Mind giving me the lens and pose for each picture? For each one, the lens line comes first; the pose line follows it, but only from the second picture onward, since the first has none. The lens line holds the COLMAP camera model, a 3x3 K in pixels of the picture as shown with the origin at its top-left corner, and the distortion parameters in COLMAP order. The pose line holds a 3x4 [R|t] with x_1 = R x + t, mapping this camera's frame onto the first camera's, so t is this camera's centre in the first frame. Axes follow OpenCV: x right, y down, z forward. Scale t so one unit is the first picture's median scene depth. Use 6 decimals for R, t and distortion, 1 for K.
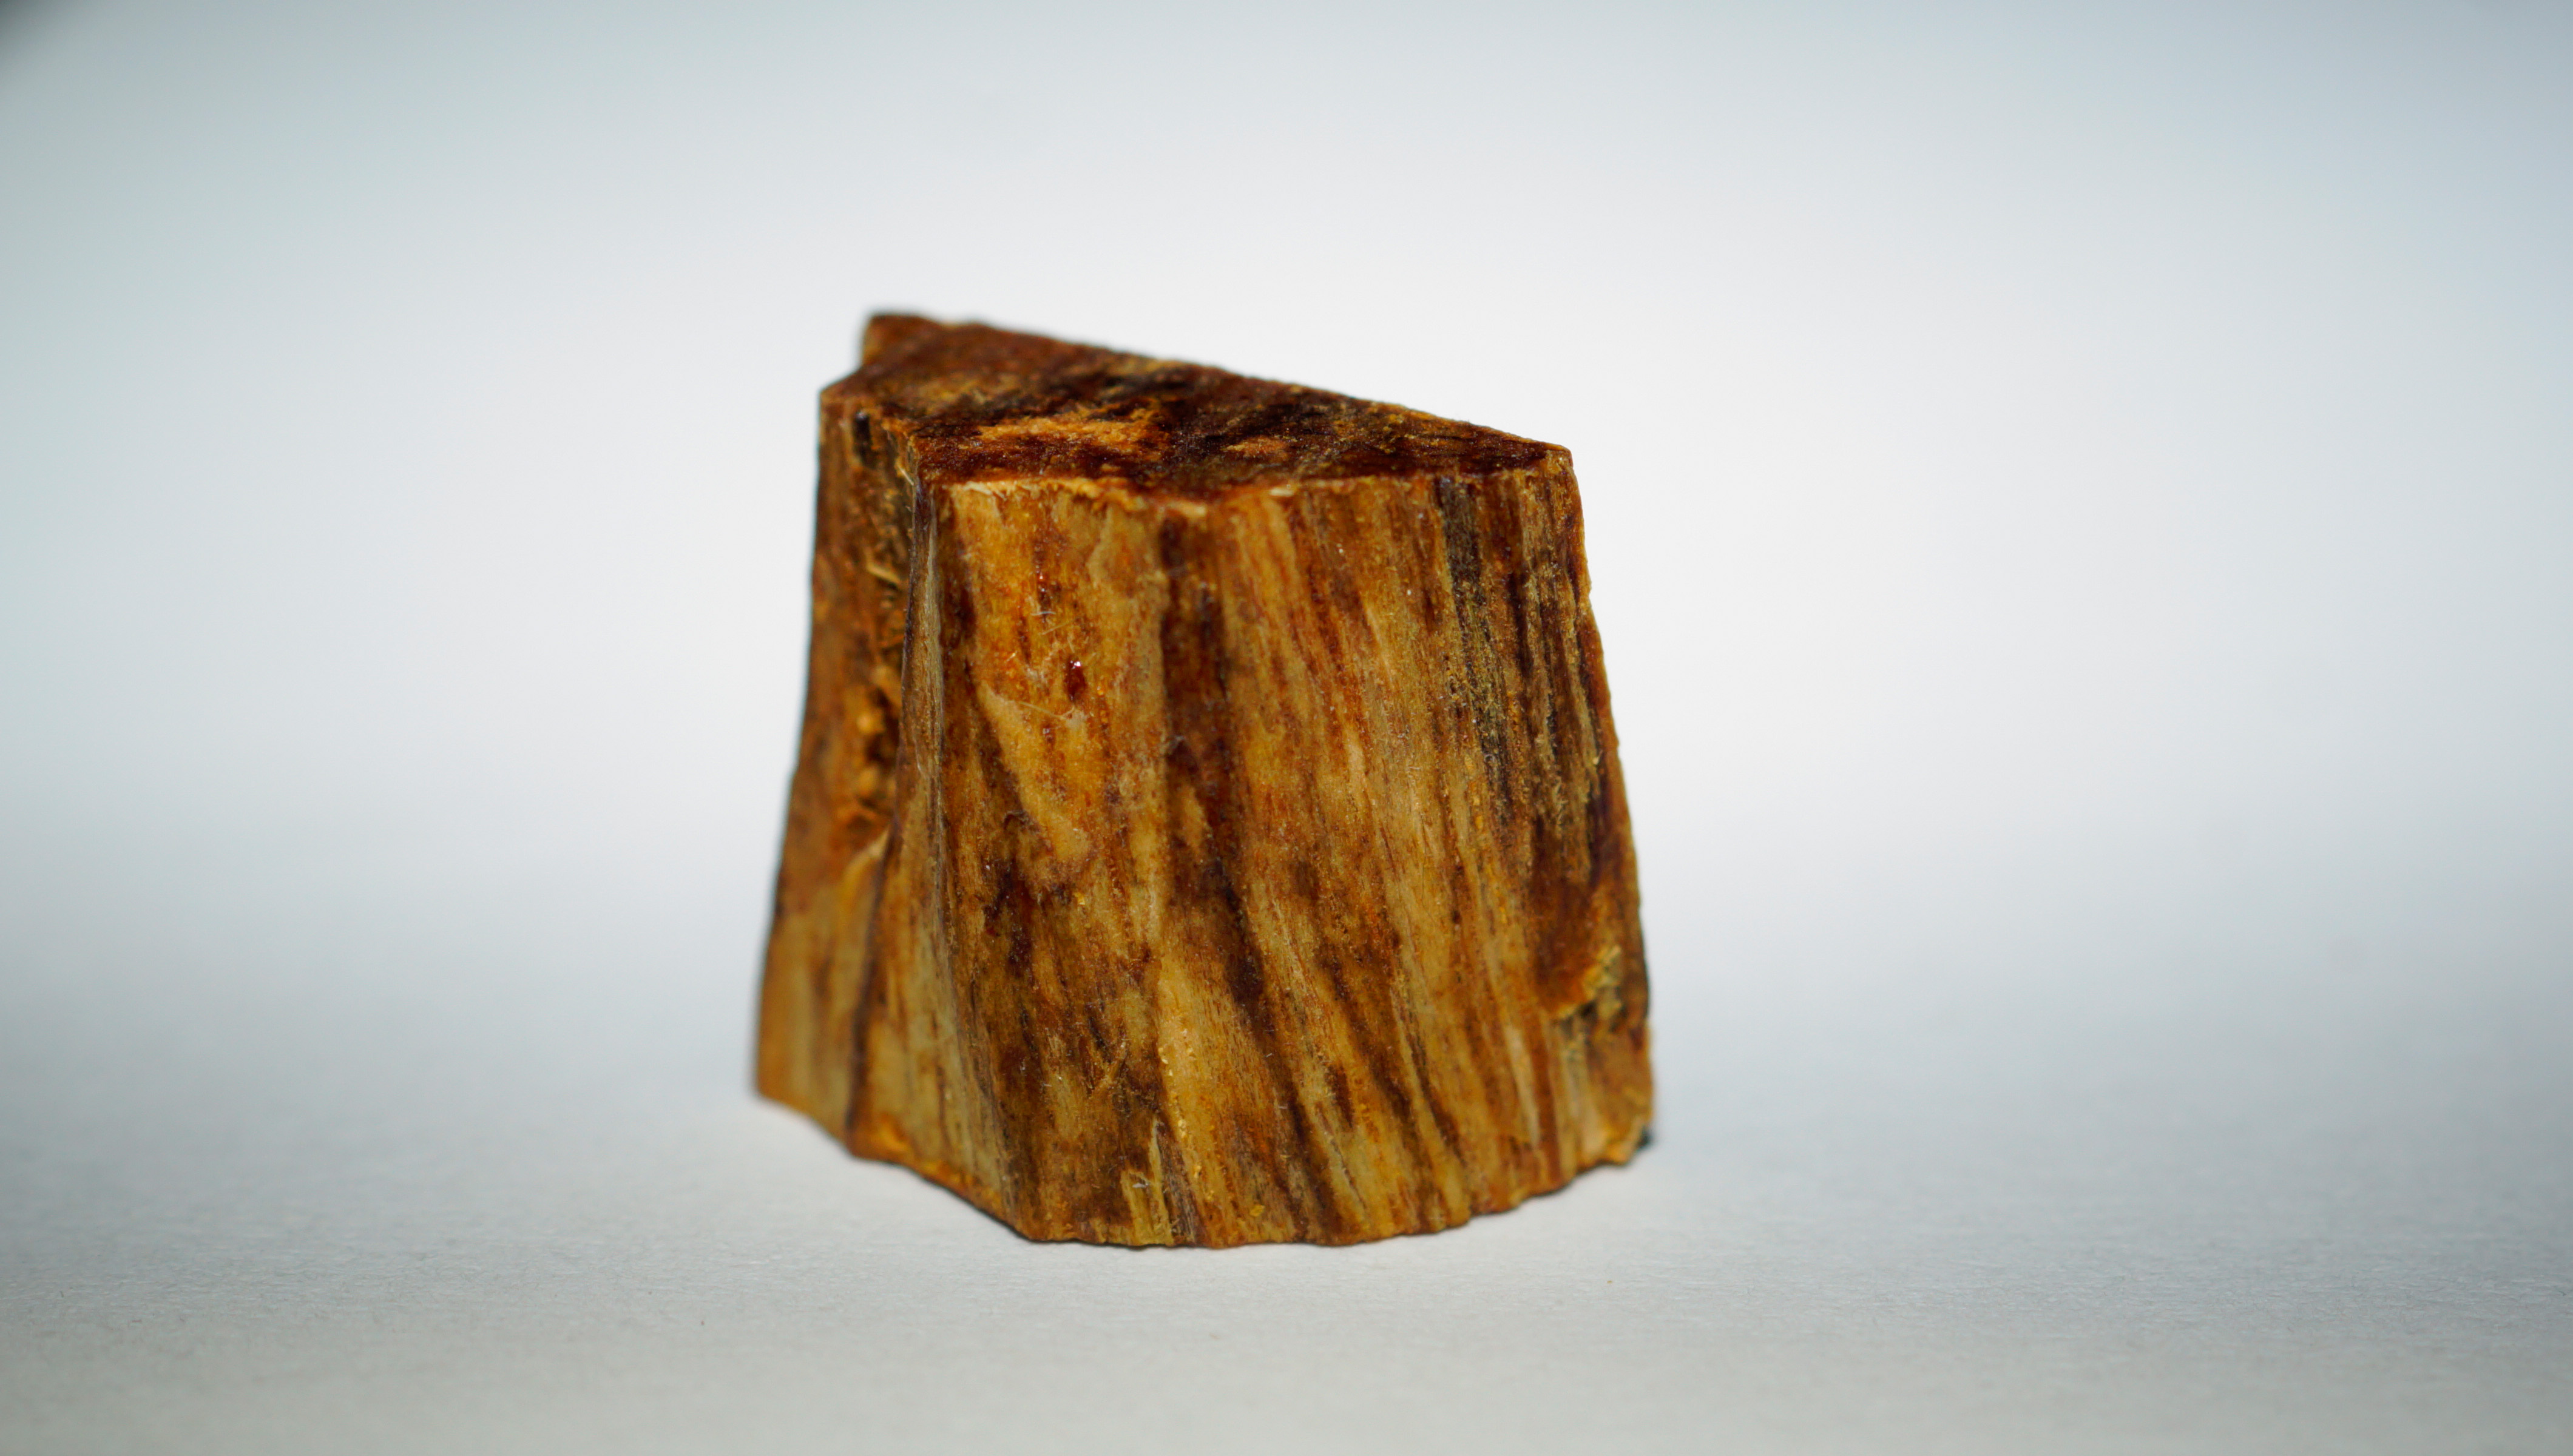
lens RADIAL K [[4853.3, 0, 1273.4], [0, 4853.3, 747.2], [0, 0, 1]] dist [0.516772, 0.000000]
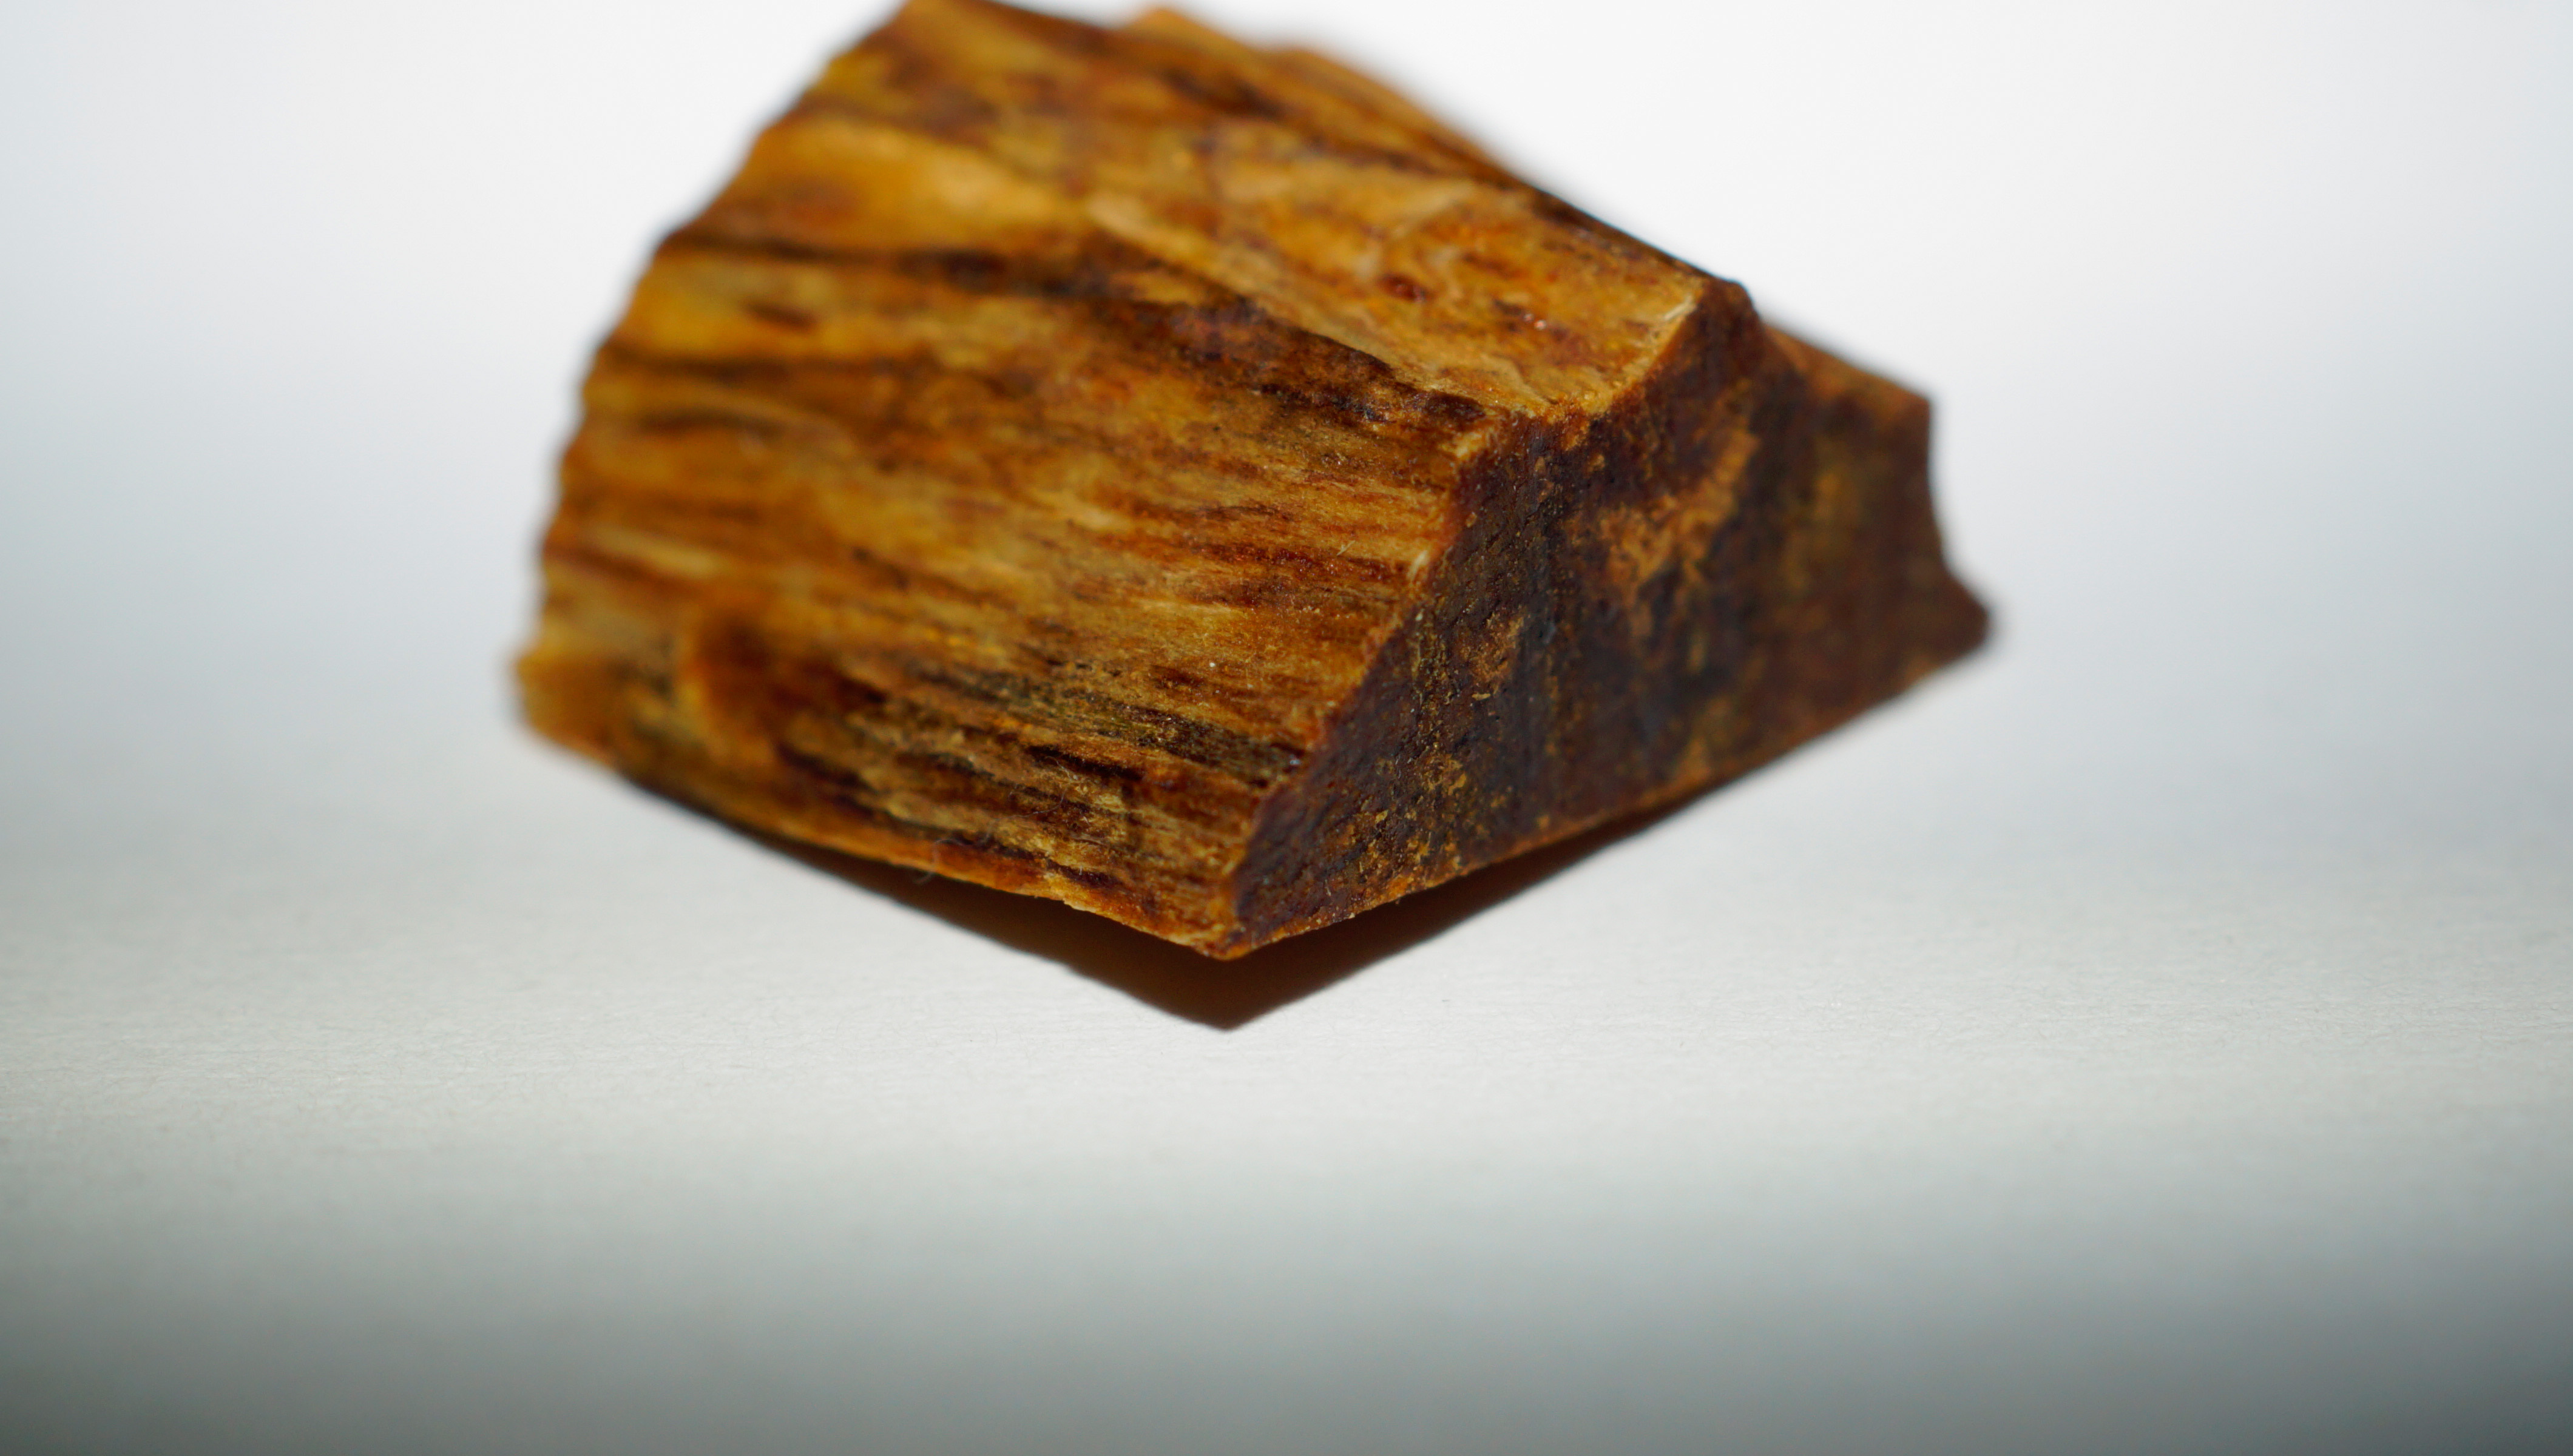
lens RADIAL K [[4853.3, 0, 1304.6], [0, 4853.3, 734.1], [0, 0, 1]] dist [0.516772, 0.000000]
pose [[-0.636508, 0.709541, -0.302338, 0.248284], [-0.767515, -0.544079, 0.338967, -0.296977], [0.076015, 0.447804, 0.890894, 0.350158]]
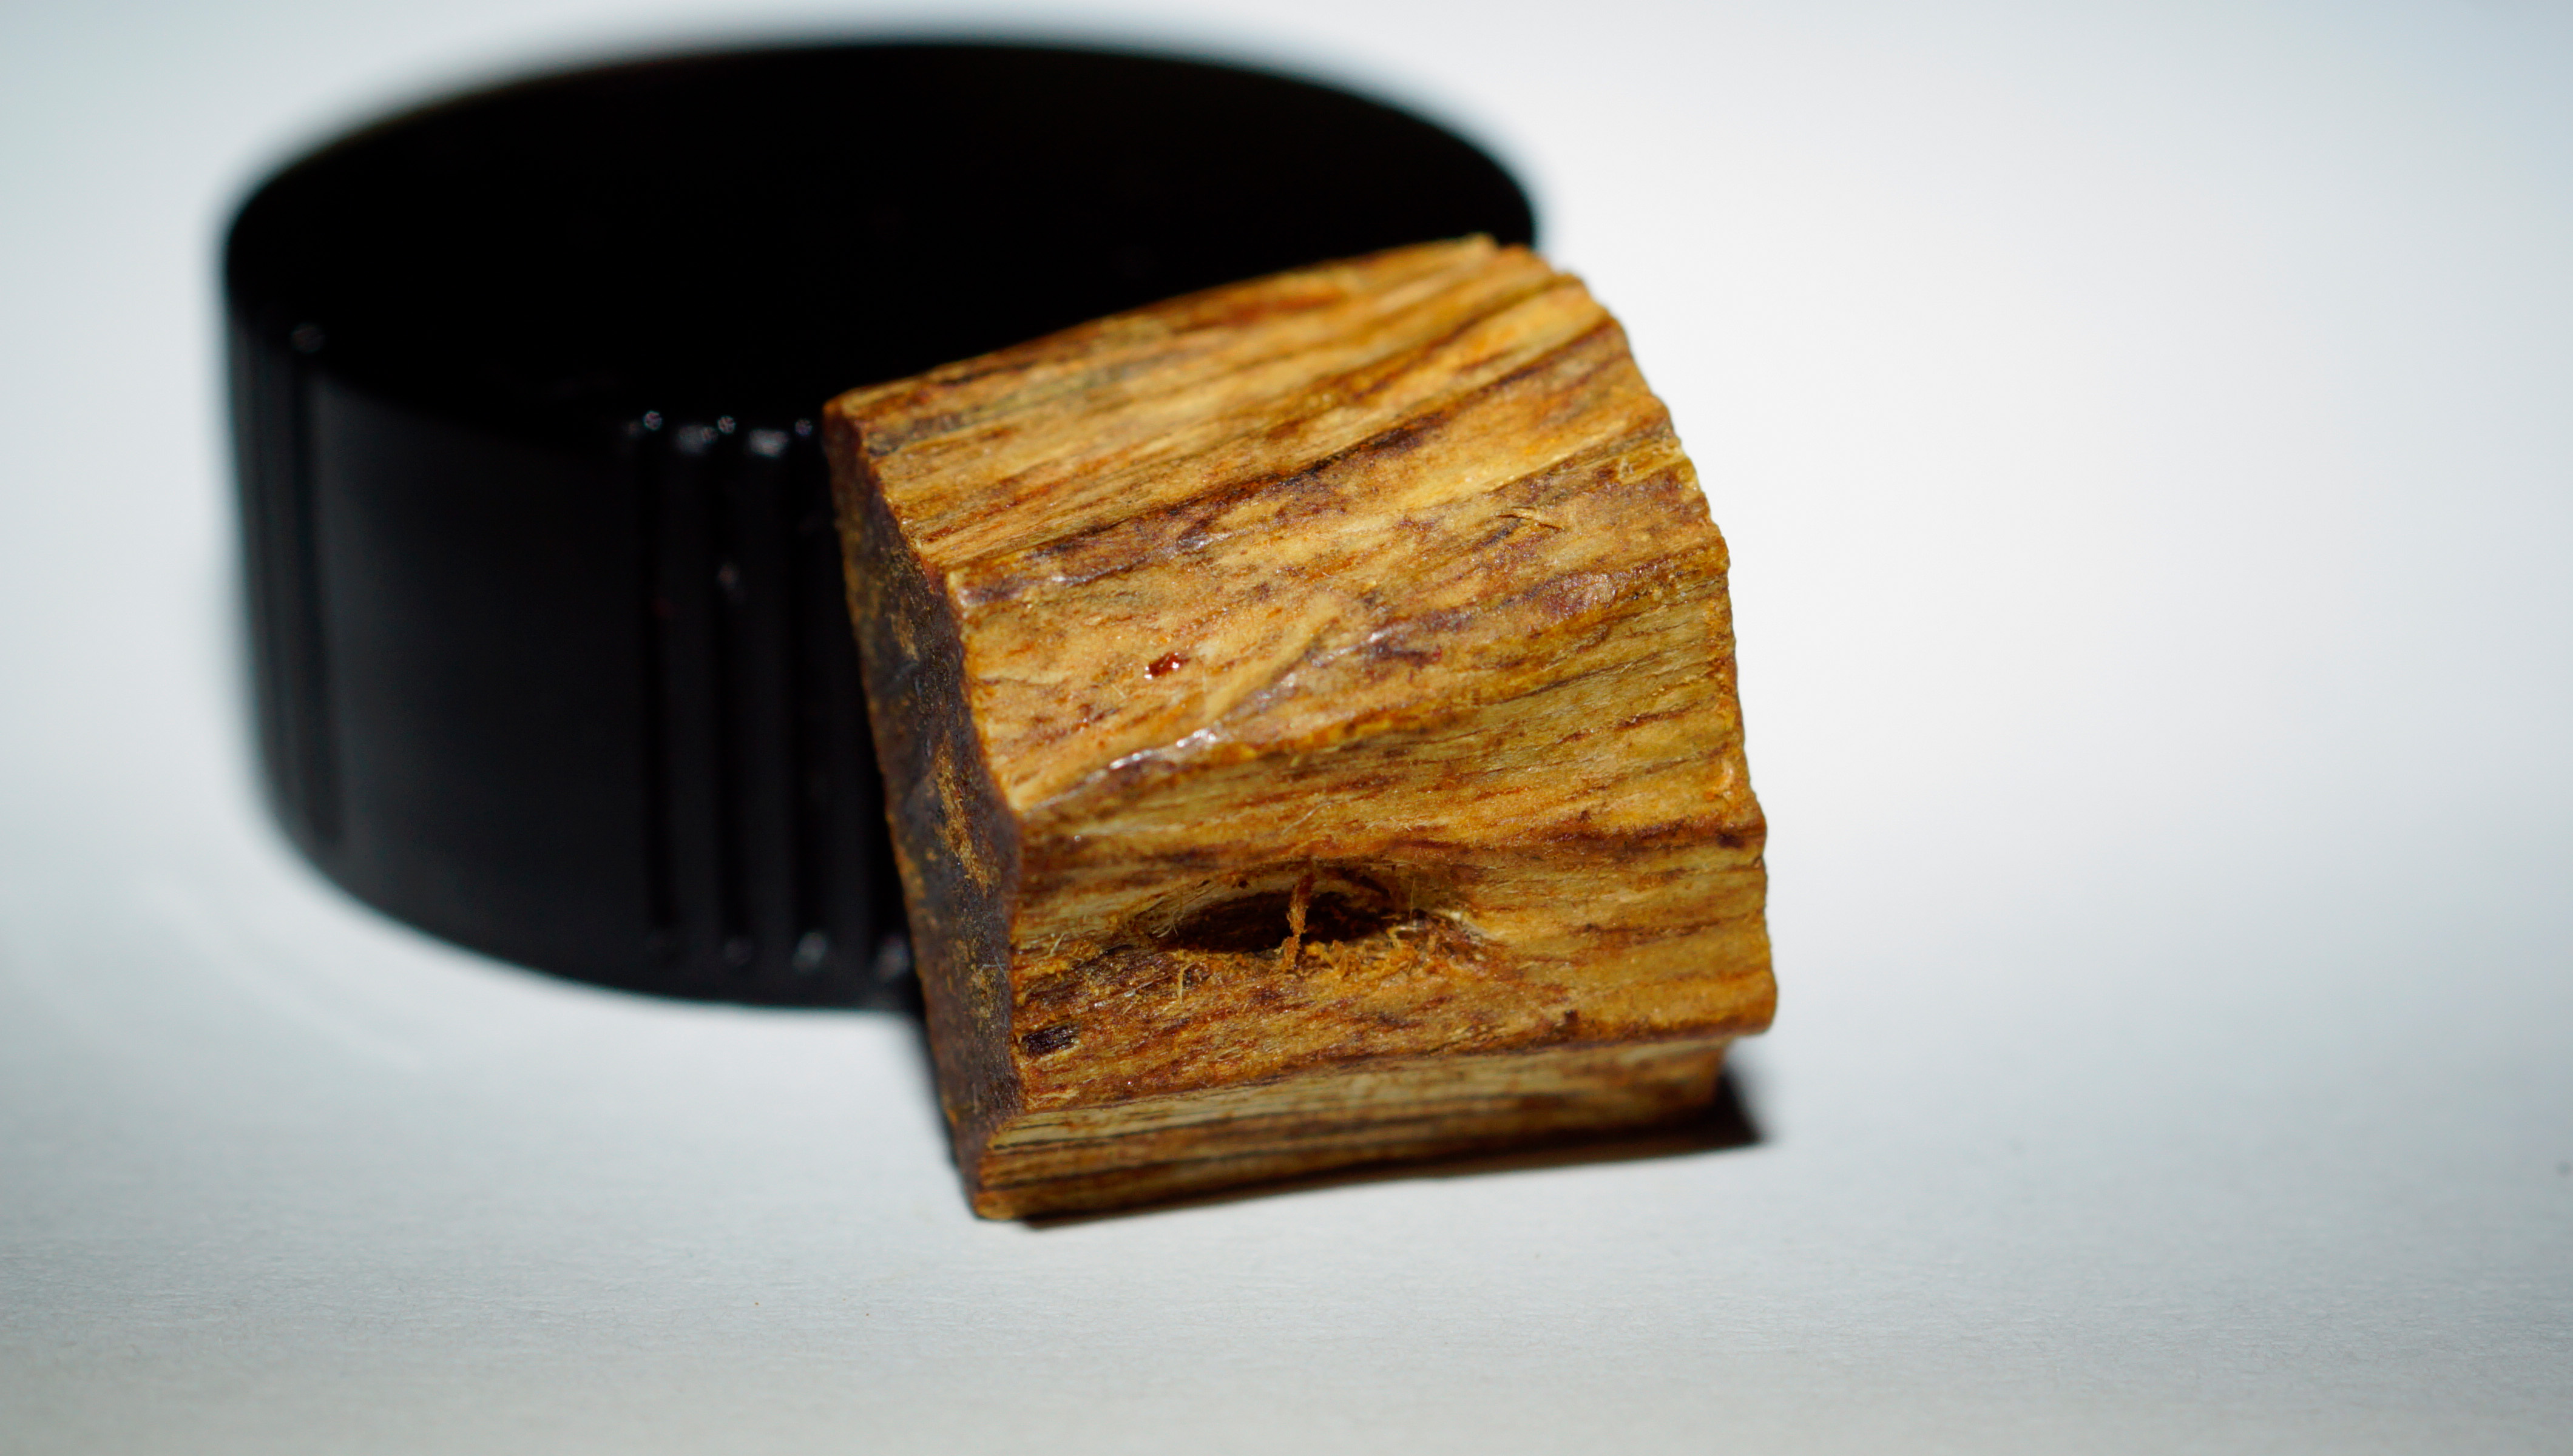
lens RADIAL K [[4853.3, 0, 1270.4], [0, 4853.3, 706.1], [0, 0, 1]] dist [0.516772, 0.000000]
pose [[-0.331571, -0.771303, 0.543279, -0.595672], [0.920696, -0.390199, 0.007942, -0.005632], [0.205861, 0.502828, 0.839515, 0.169647]]
